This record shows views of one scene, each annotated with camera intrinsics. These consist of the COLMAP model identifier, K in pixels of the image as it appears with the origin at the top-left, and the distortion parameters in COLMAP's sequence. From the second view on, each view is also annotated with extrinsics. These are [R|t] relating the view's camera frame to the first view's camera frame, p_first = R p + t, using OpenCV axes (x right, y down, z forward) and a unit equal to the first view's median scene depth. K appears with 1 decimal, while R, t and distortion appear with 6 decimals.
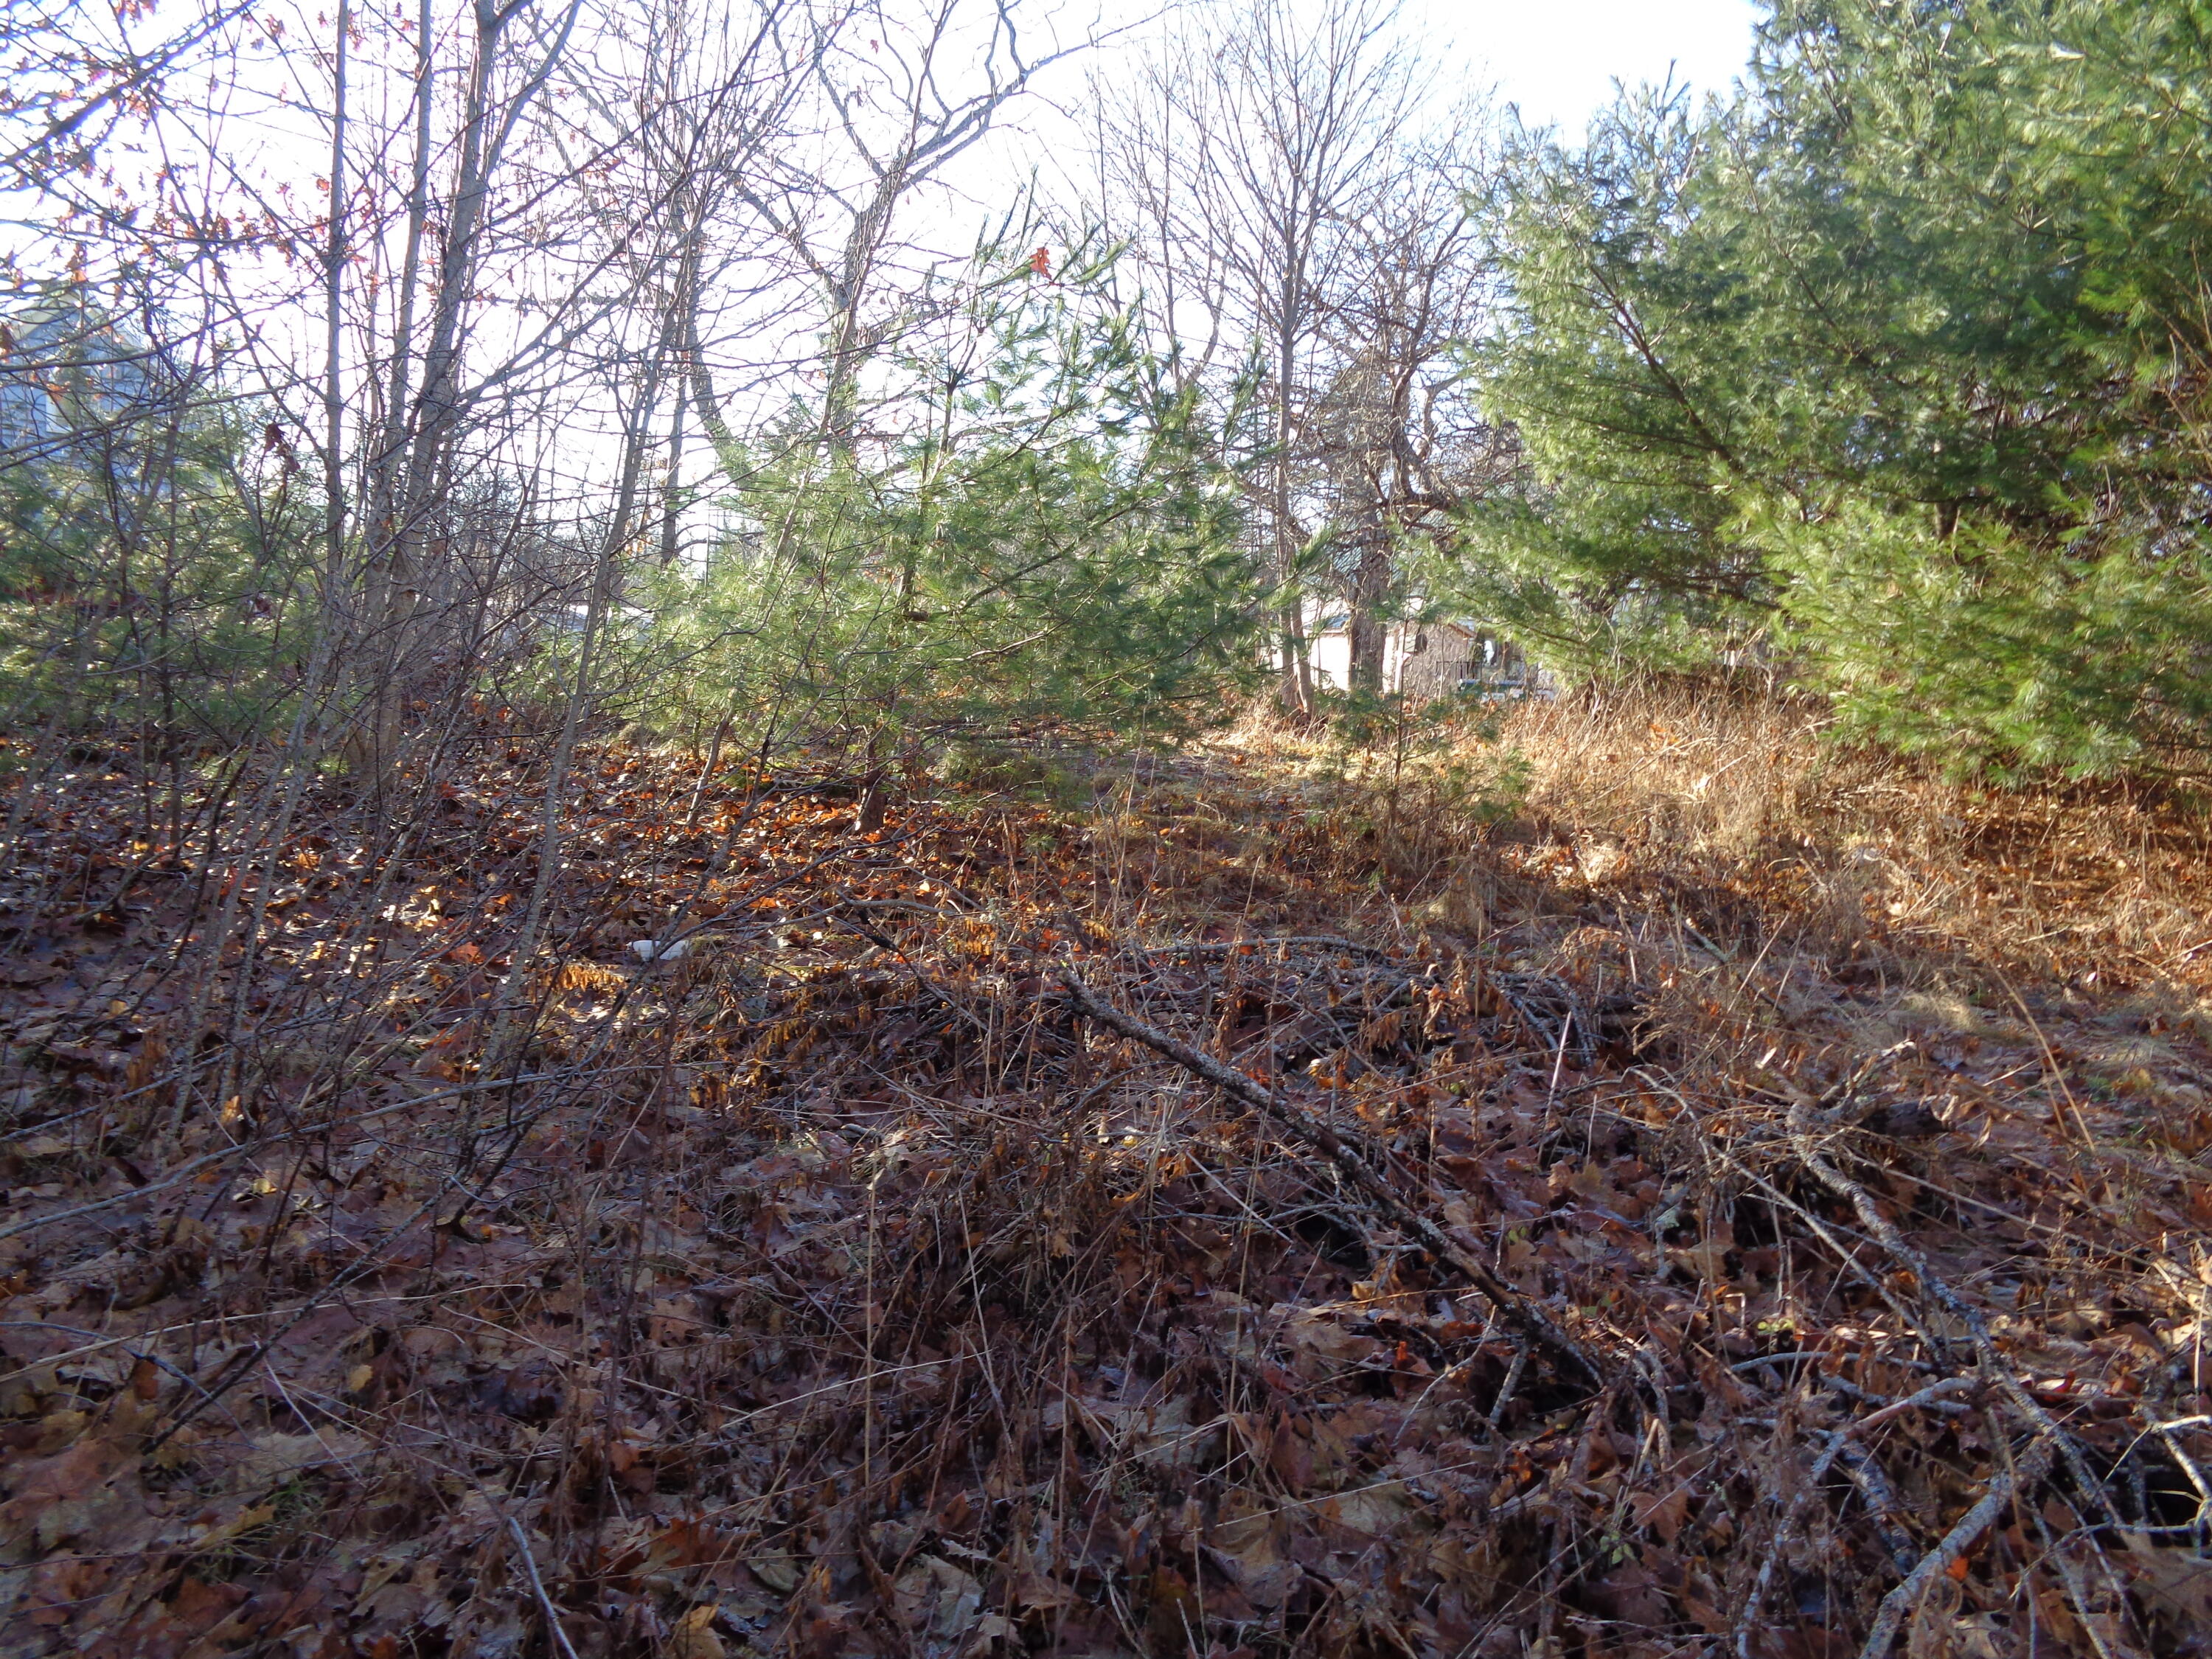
lens RADIAL K [[1688.5, 0, 1109.0], [0, 1688.5, 821.3], [0, 0, 1]] dist [0.024101, -0.001924]
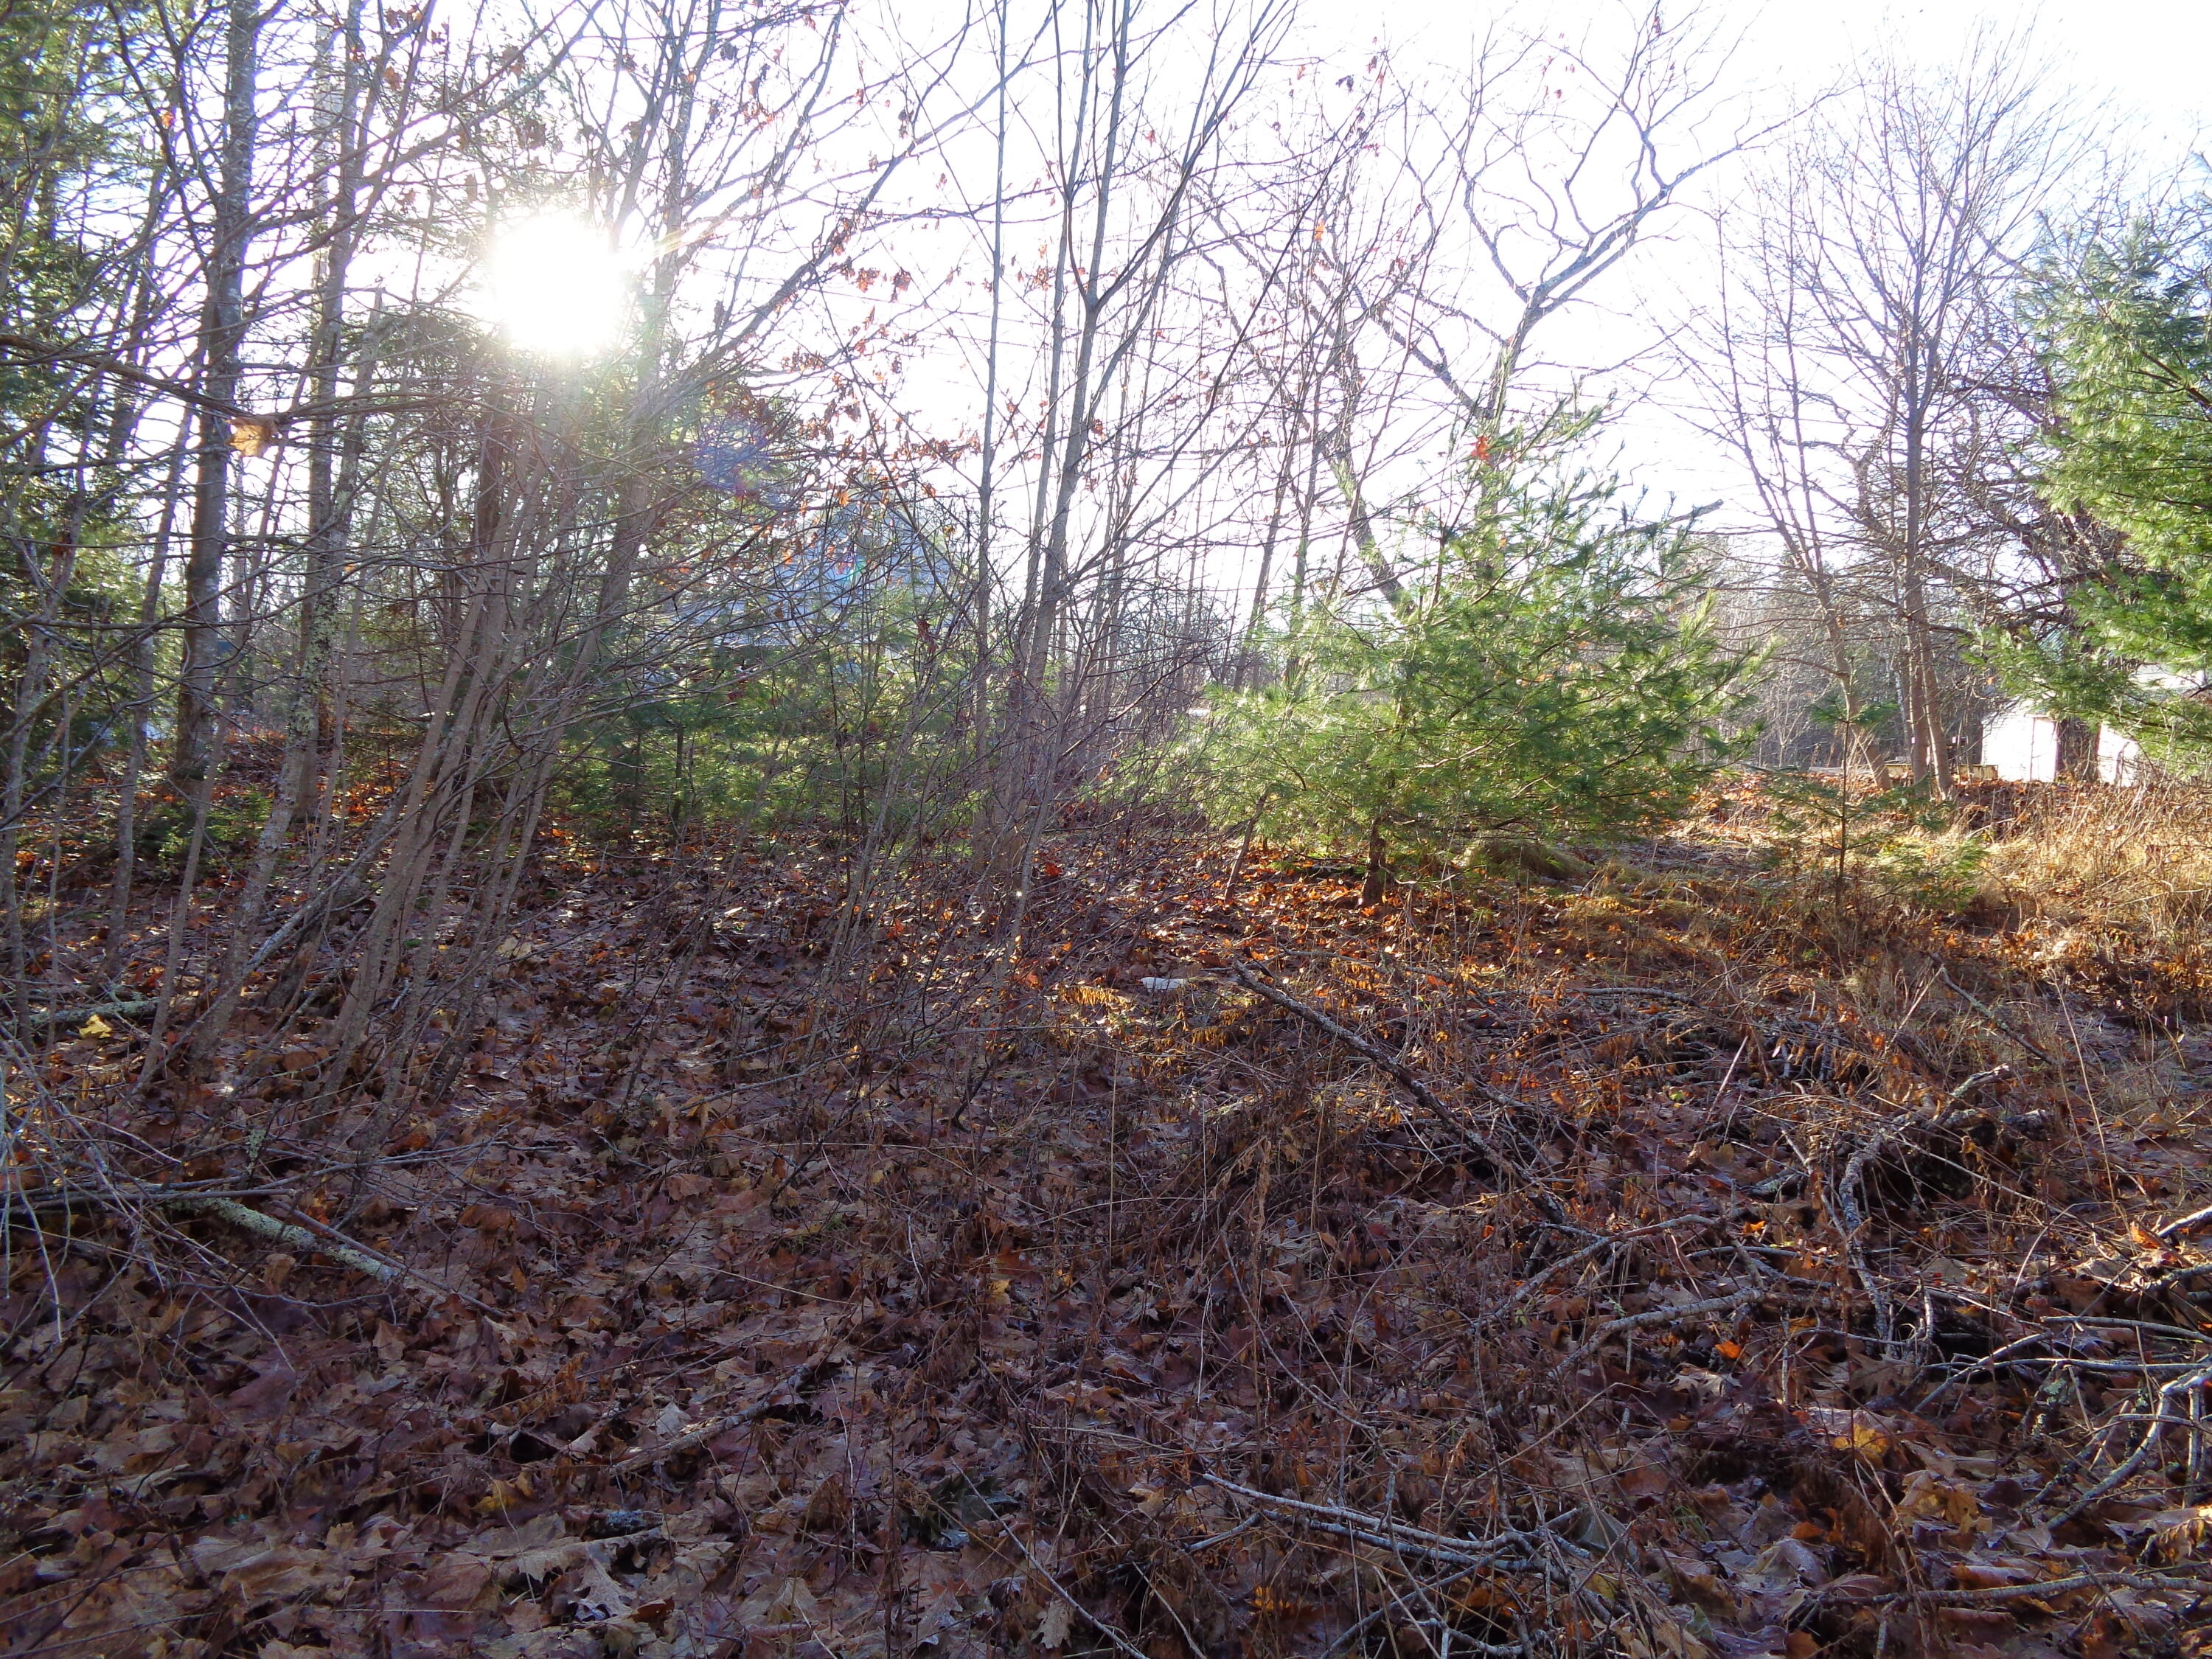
lens RADIAL K [[1688.5, 0, 1112.6], [0, 1688.5, 824.5], [0, 0, 1]] dist [0.024101, -0.001924]
pose [[0.918428, -0.004871, -0.395557, 0.136275], [-0.017276, 0.998476, -0.052406, 0.011019], [0.395210, 0.054965, 0.916945, -0.155649]]
